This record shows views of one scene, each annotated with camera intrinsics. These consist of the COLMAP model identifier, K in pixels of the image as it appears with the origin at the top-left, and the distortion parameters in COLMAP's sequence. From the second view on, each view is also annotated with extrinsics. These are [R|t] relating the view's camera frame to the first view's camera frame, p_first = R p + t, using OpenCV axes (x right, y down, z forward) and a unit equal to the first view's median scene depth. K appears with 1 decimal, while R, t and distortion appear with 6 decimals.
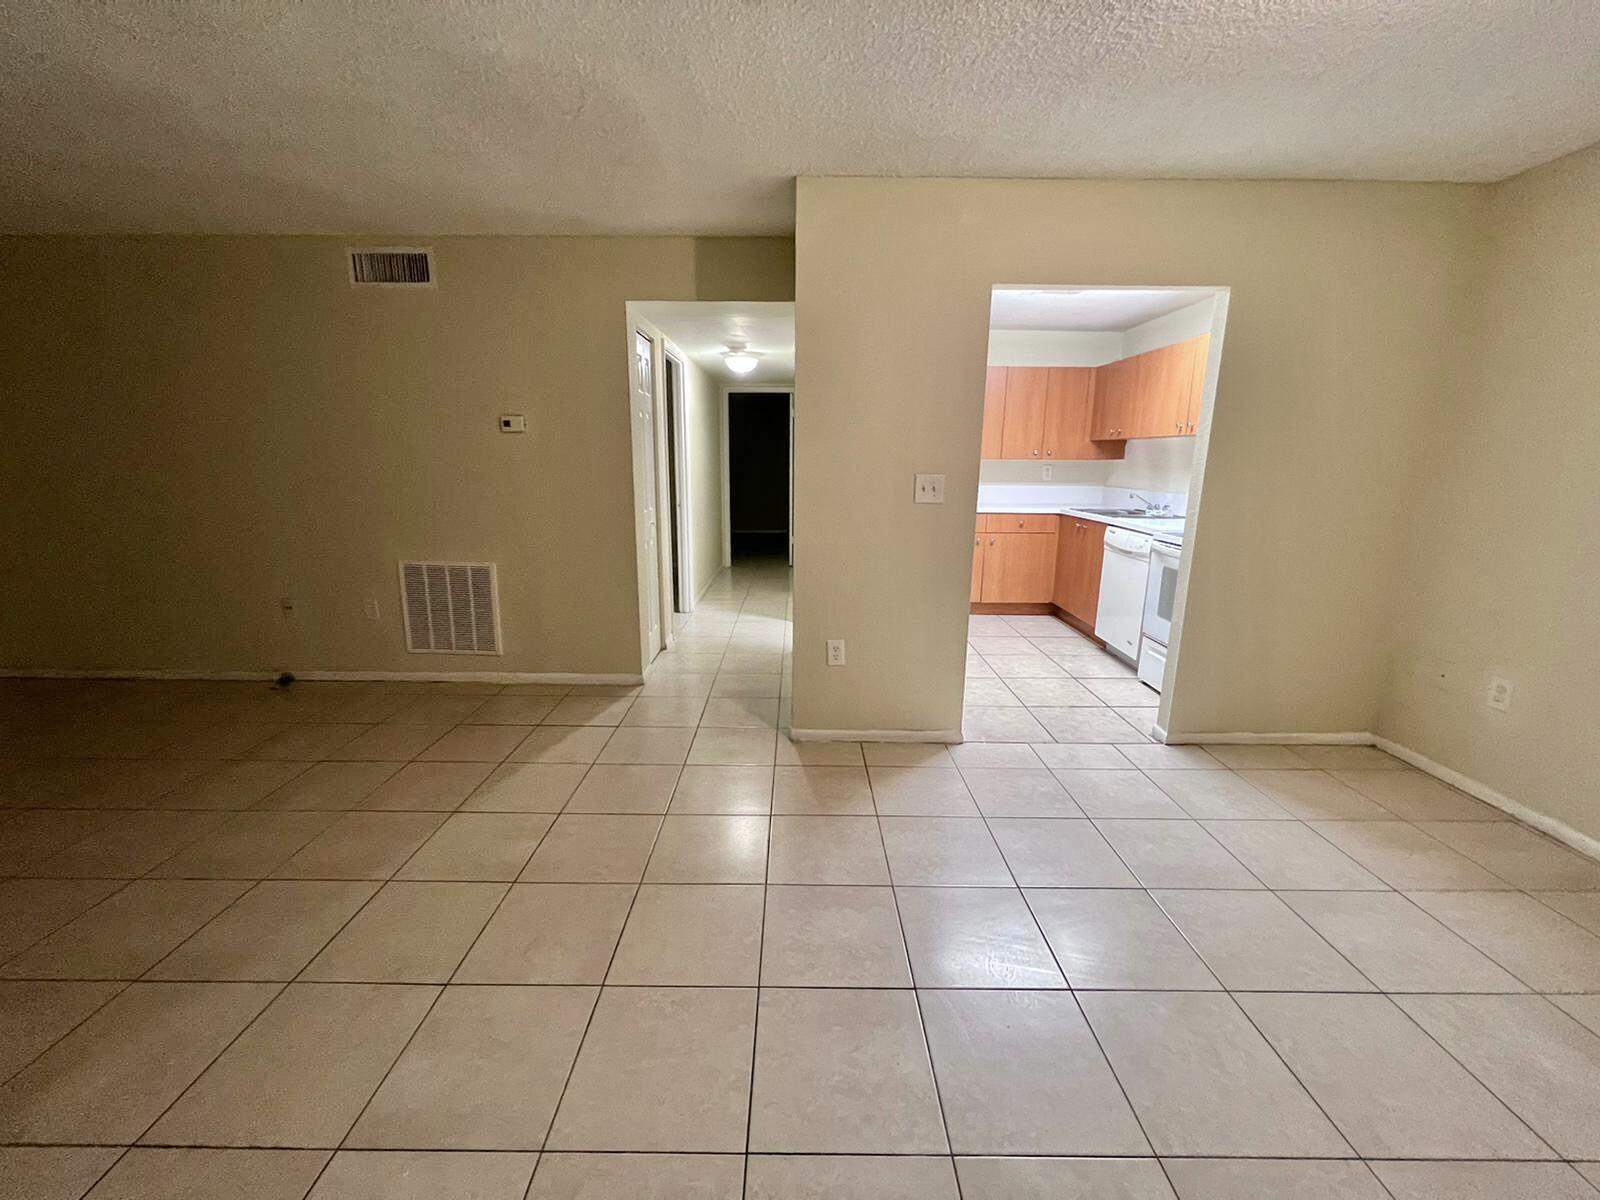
lens RADIAL K [[642.4, 0, 800.3], [0, 642.4, 596.9], [0, 0, 1]] dist [0.000684, -0.000057]
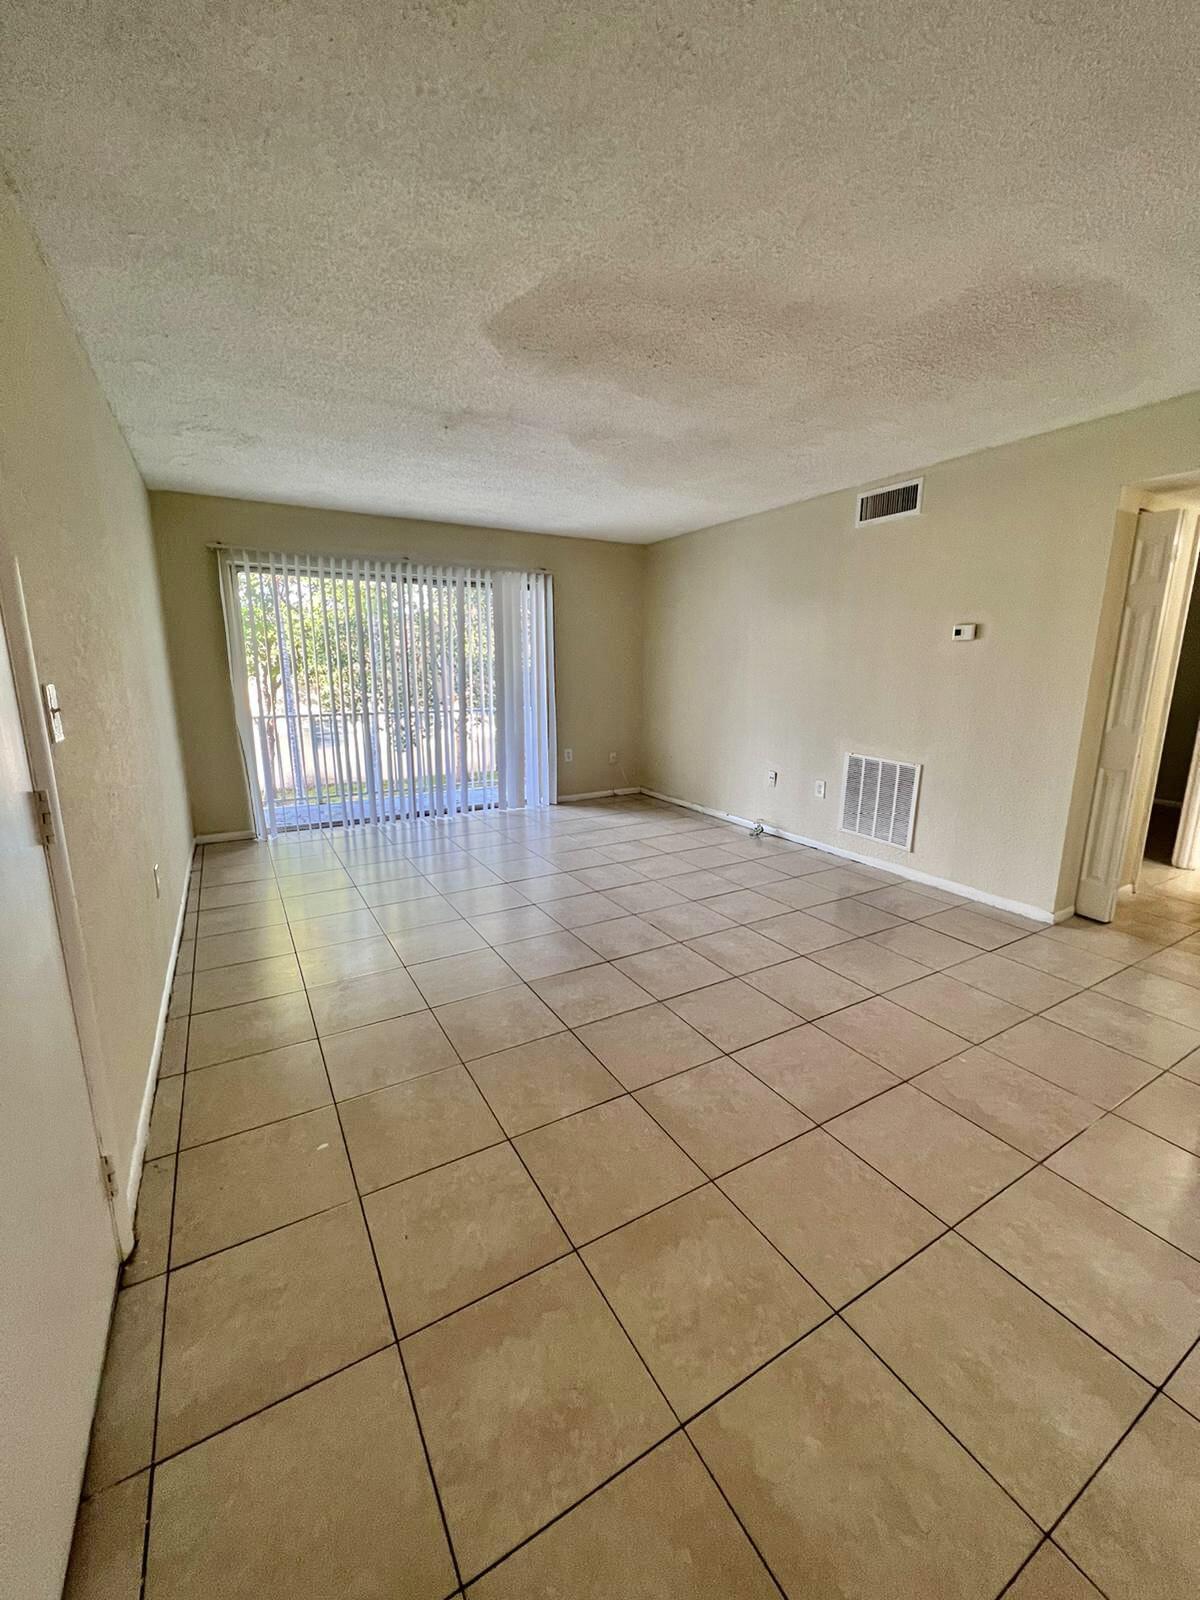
lens RADIAL K [[642.4, 0, 598.5], [0, 642.4, 798.9], [0, 0, 1]] dist [0.000684, -0.000057]
pose [[0.497776, 0.173665, -0.849741, 0.179328], [-0.184348, 0.978546, 0.091999, 0.002847], [0.847487, 0.110853, 0.519111, 0.006997]]
